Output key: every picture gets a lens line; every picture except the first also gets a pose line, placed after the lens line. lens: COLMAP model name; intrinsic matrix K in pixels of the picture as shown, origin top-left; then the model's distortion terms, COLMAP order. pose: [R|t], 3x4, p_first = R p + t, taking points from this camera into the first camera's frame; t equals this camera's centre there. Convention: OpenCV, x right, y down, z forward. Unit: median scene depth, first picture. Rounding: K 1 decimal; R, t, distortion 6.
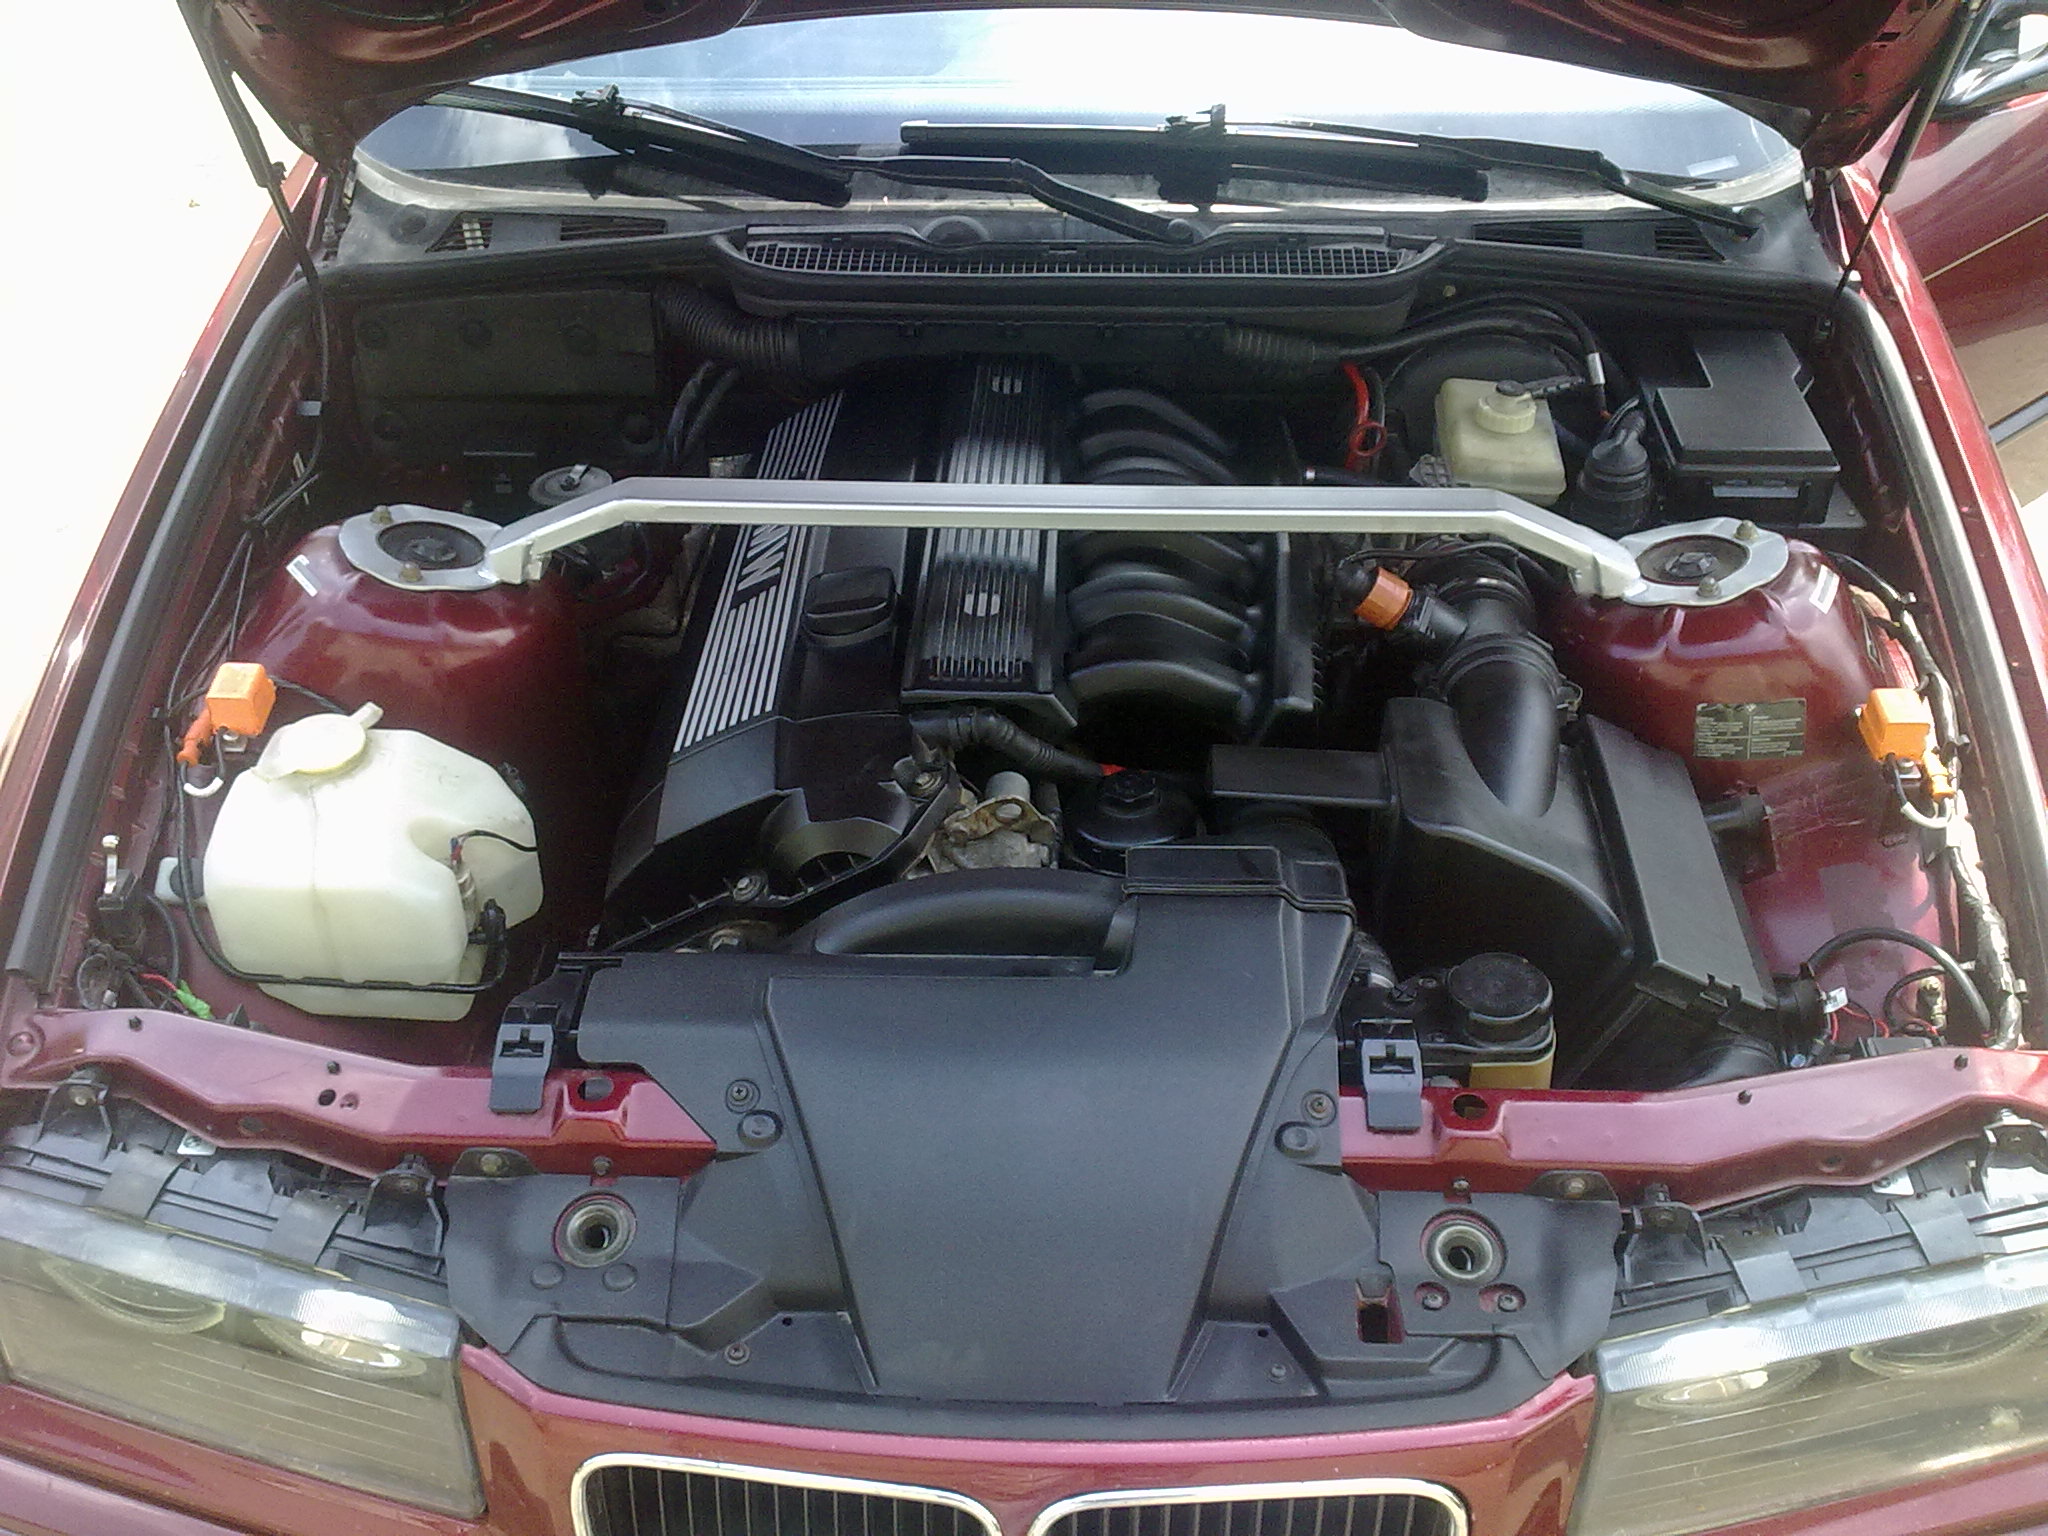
lens RADIAL K [[2075.7, 0, 1024.0], [0, 2075.7, 768.0], [0, 0, 1]] dist [0.056314, -0.168908]
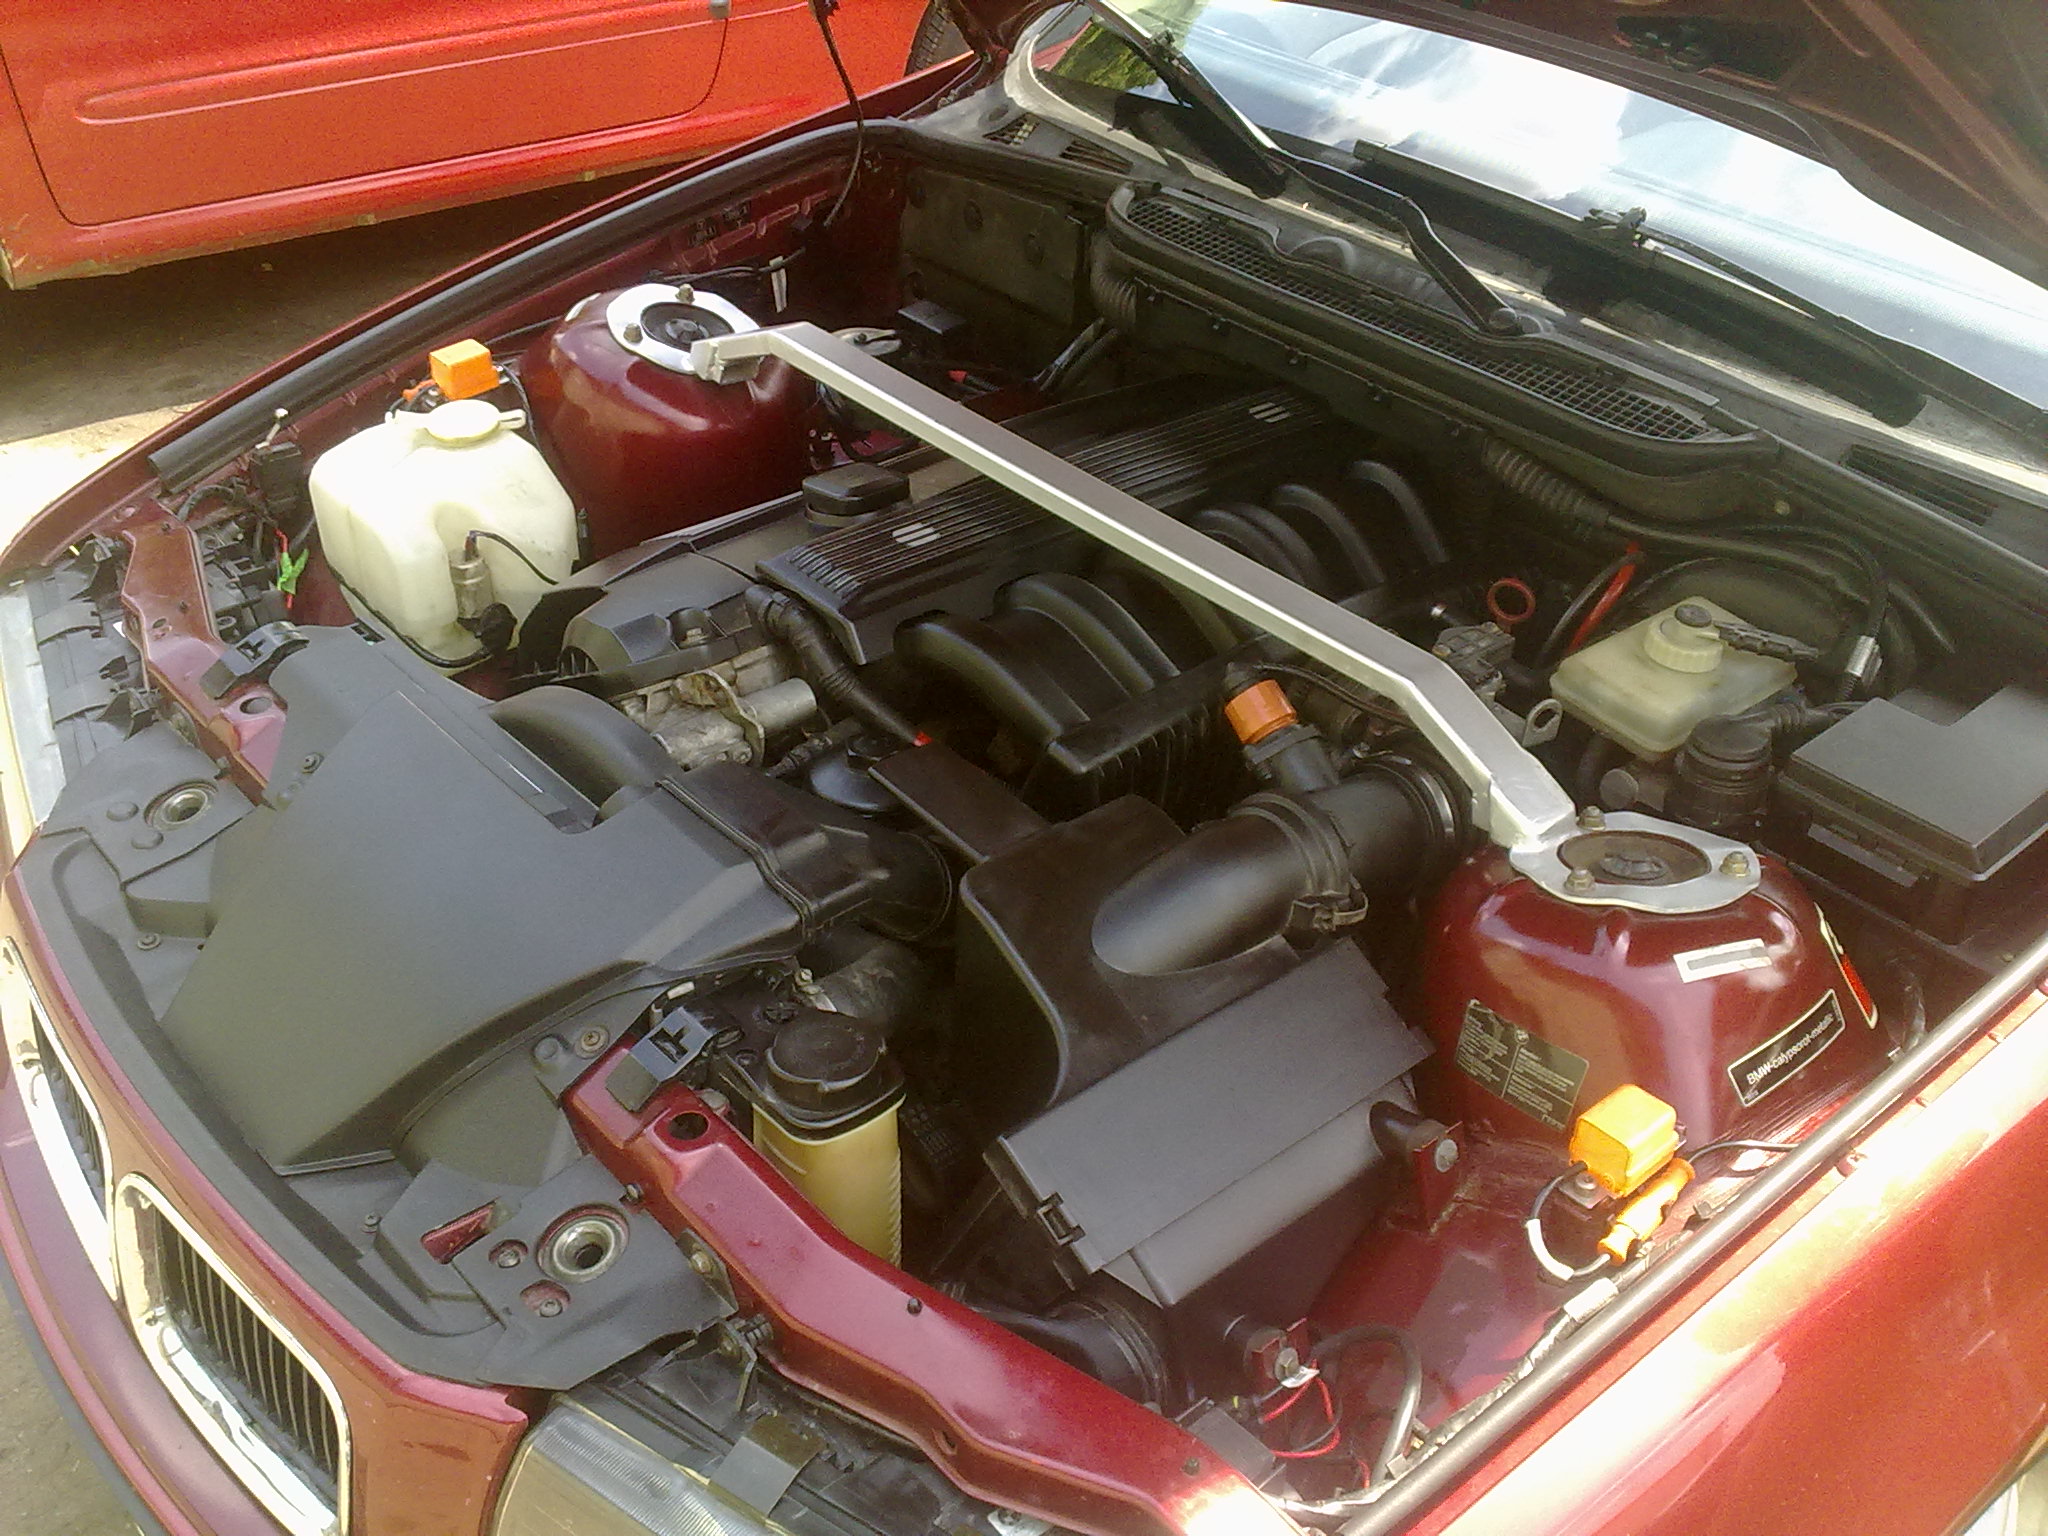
lens RADIAL K [[2075.7, 0, 1024.0], [0, 2075.7, 768.0], [0, 0, 1]] dist [0.056314, -0.168908]
pose [[0.690772, 0.438908, -0.574625, 0.515799], [-0.472126, 0.875690, 0.101312, -0.088166], [0.547660, 0.201312, 0.812122, 0.221466]]
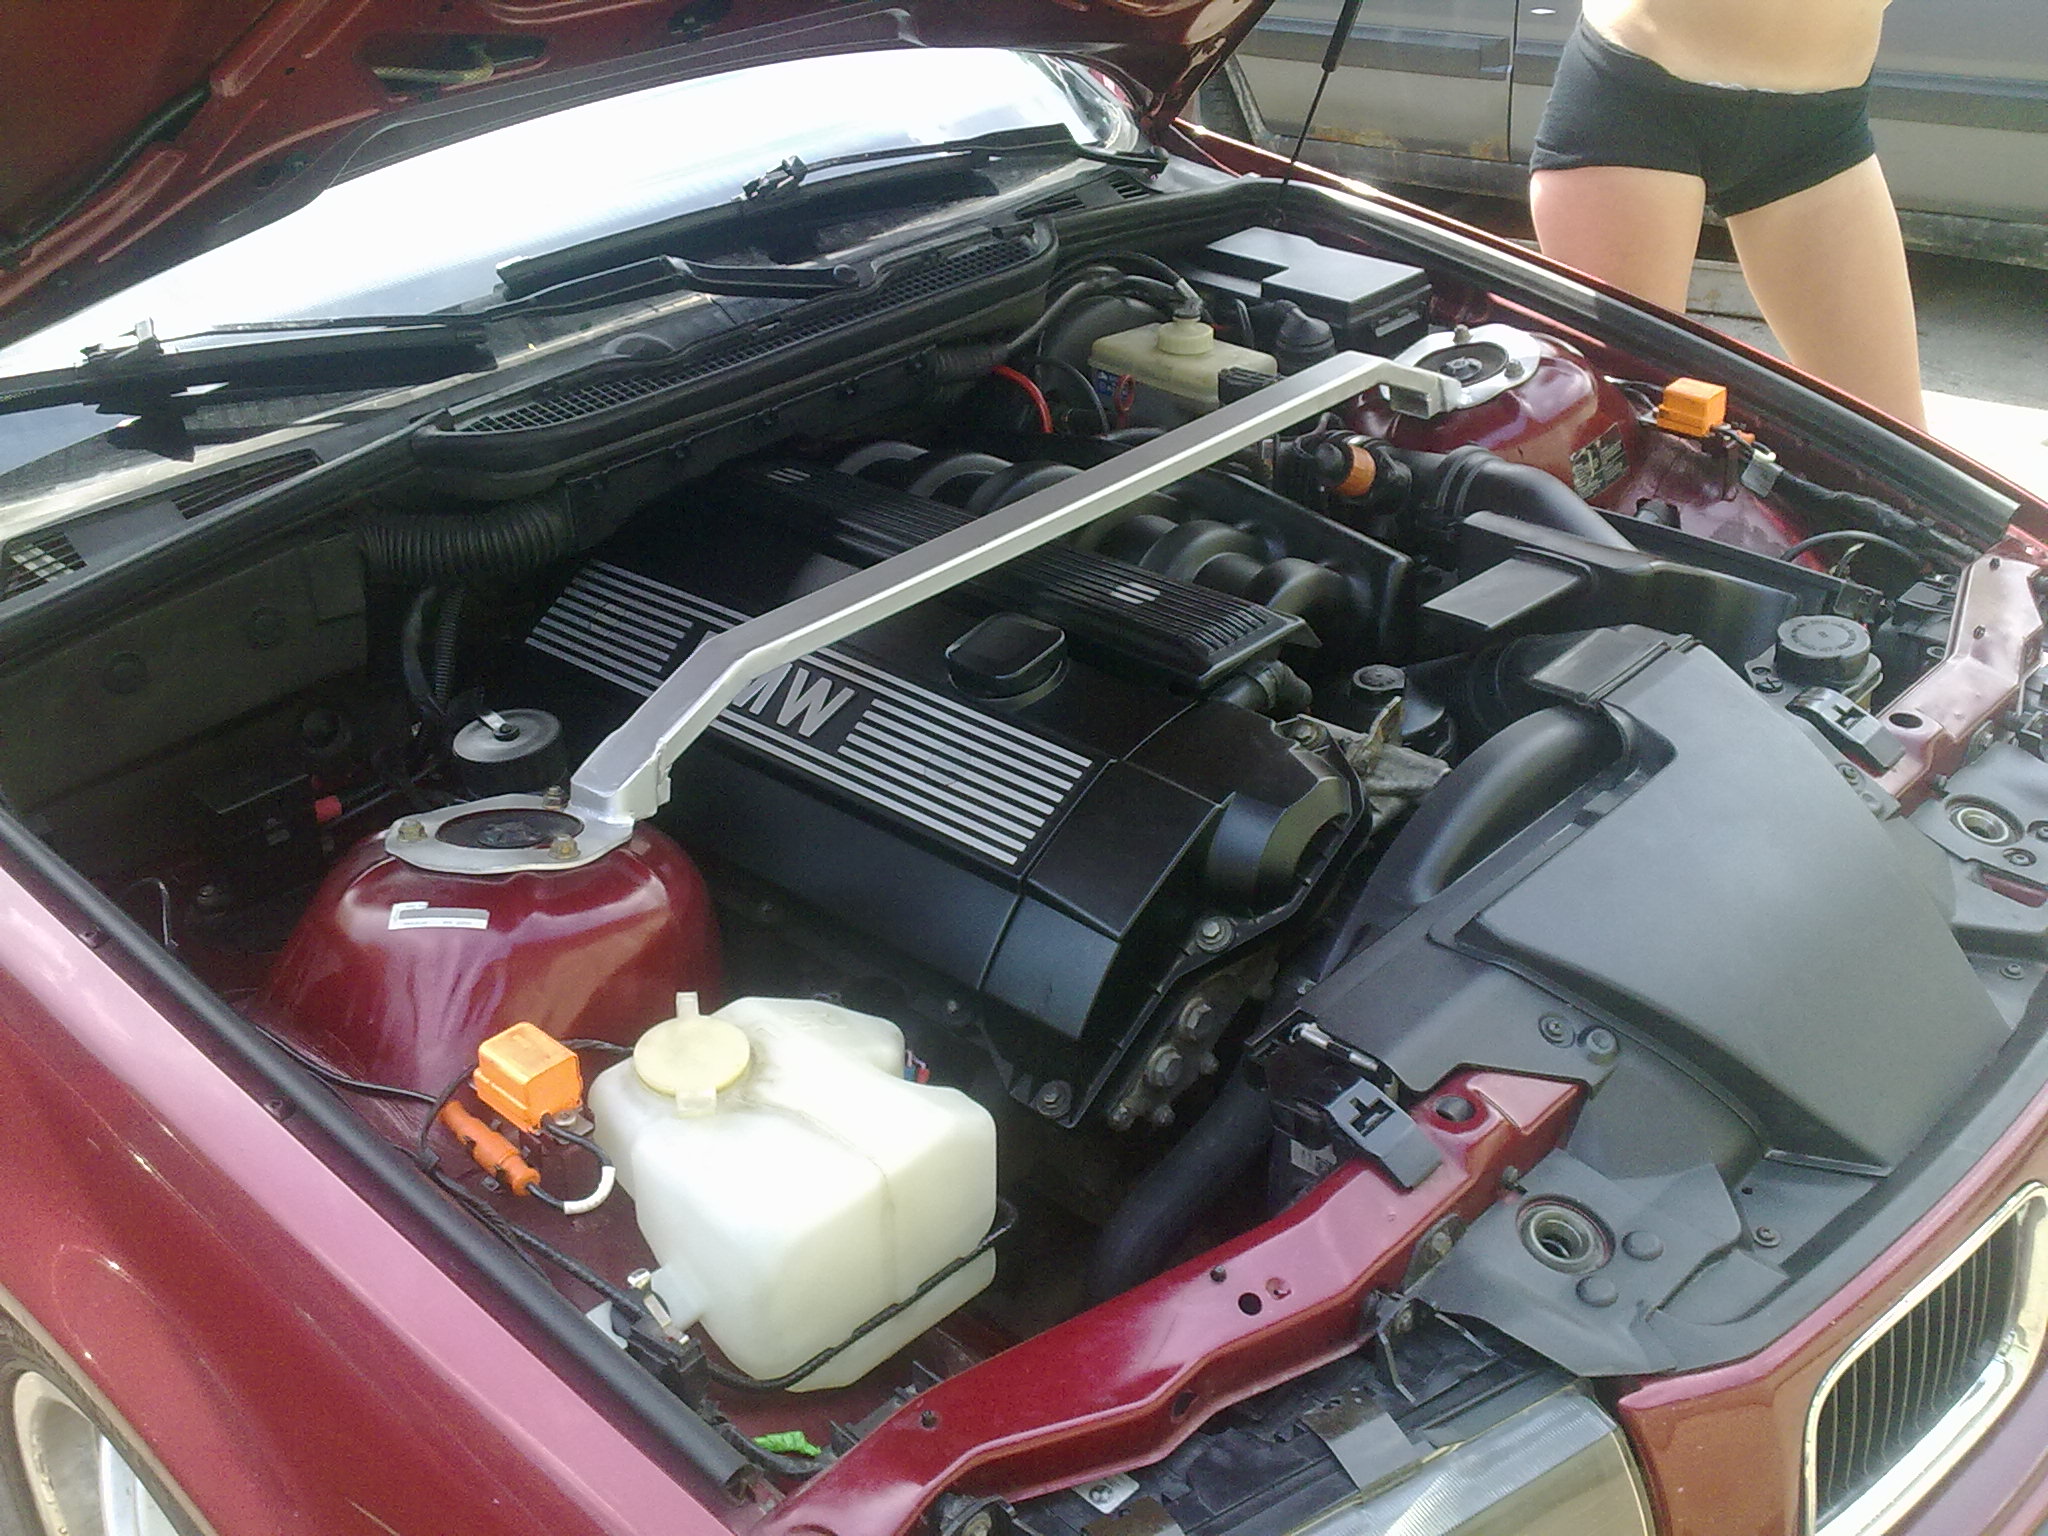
lens RADIAL K [[2075.7, 0, 1024.0], [0, 2075.7, 768.0], [0, 0, 1]] dist [0.056314, -0.168908]
pose [[0.664818, -0.398503, 0.631833, -0.560532], [0.482769, 0.874658, 0.043682, -0.063086], [-0.570045, 0.275988, 0.773873, 0.278023]]
